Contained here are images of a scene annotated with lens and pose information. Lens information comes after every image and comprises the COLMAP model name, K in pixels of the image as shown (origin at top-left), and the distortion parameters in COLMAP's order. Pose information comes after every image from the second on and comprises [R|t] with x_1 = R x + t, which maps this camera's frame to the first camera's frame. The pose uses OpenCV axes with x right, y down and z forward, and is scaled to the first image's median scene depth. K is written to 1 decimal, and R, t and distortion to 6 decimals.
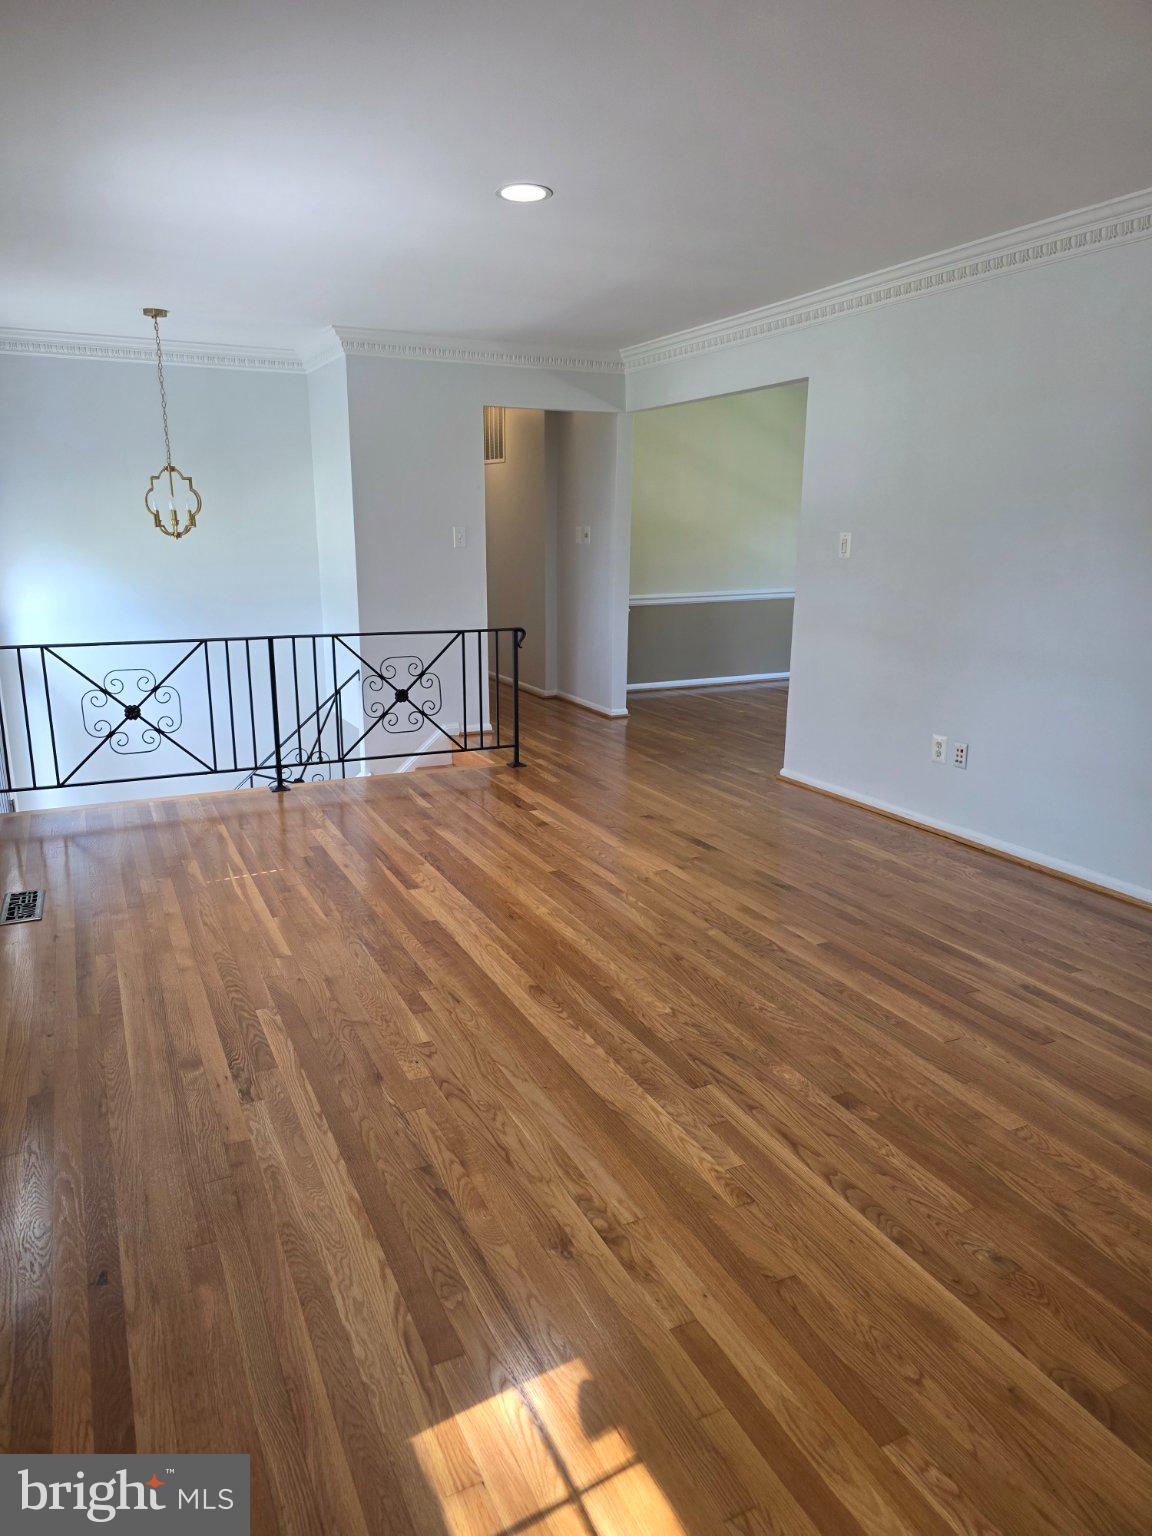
lens RADIAL K [[1021.5, 0, 575.1], [0, 1021.5, 775.7], [0, 0, 1]] dist [0.027375, -0.003052]
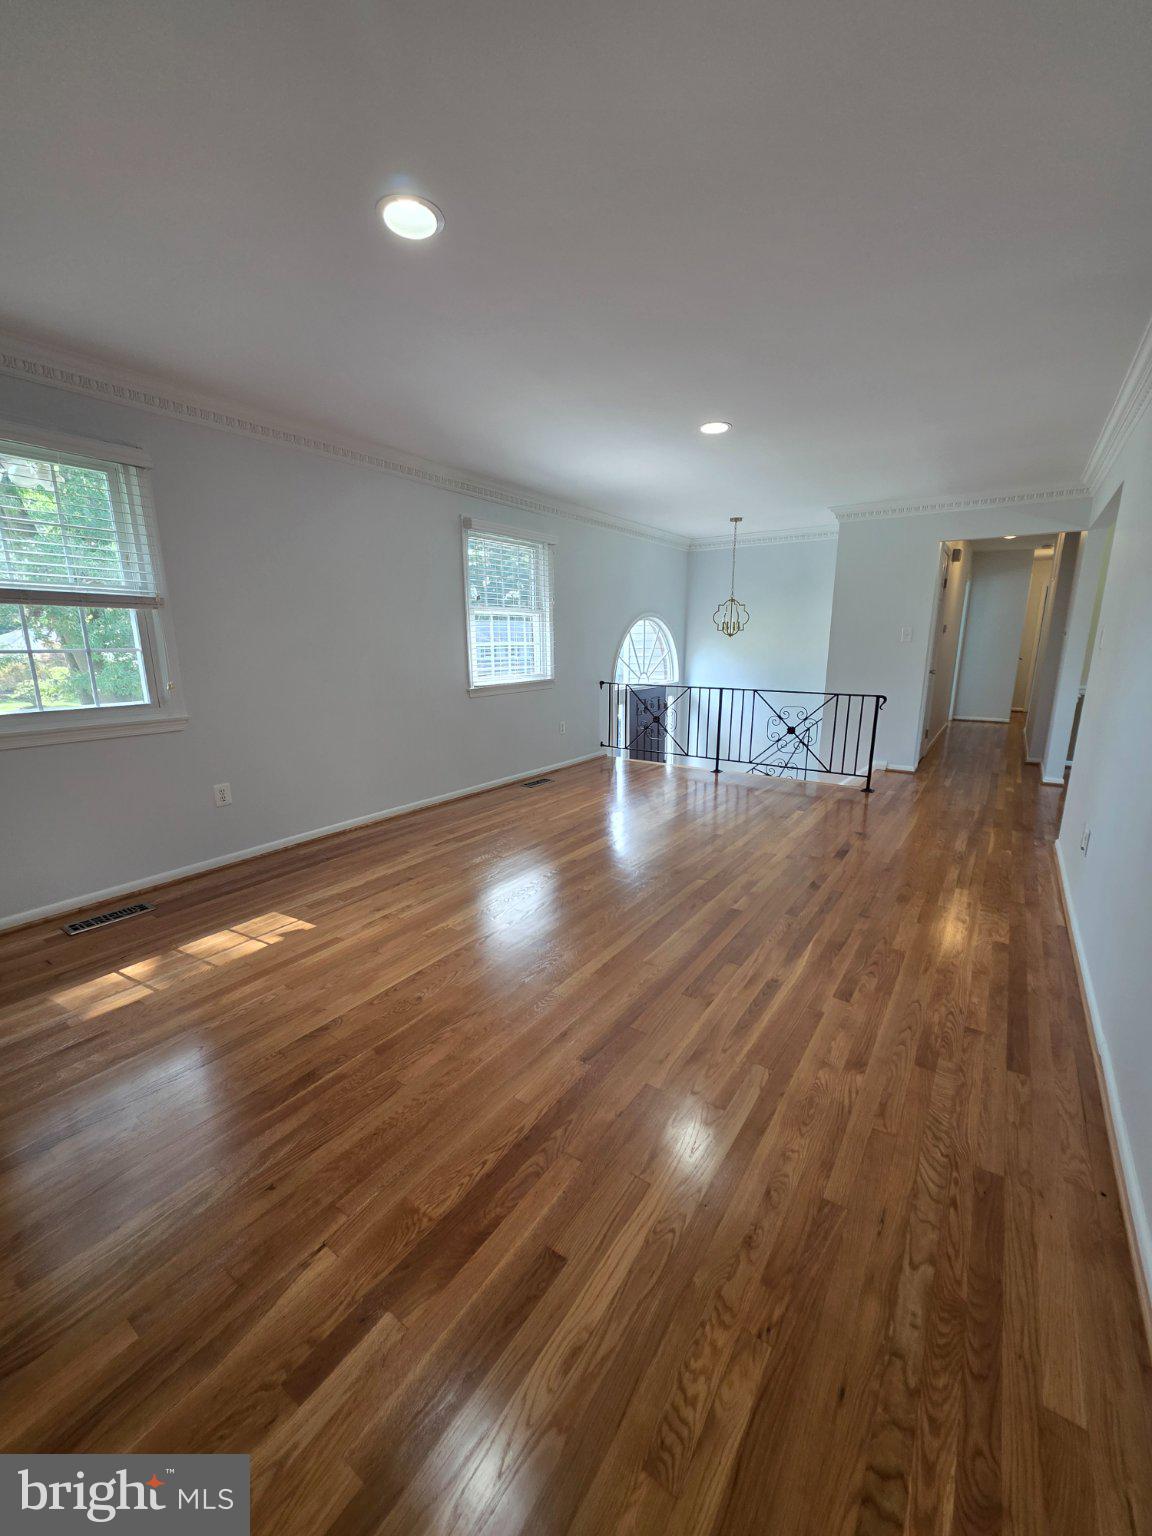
lens RADIAL K [[617.8, 0, 577.1], [0, 617.8, 766.2], [0, 0, 1]] dist [0.004362, 0.000017]
pose [[0.494681, 0.172661, -0.851750, 0.782194], [-0.203931, 0.975763, 0.079361, -0.049020], [0.844809, 0.134440, 0.517903, 0.328824]]
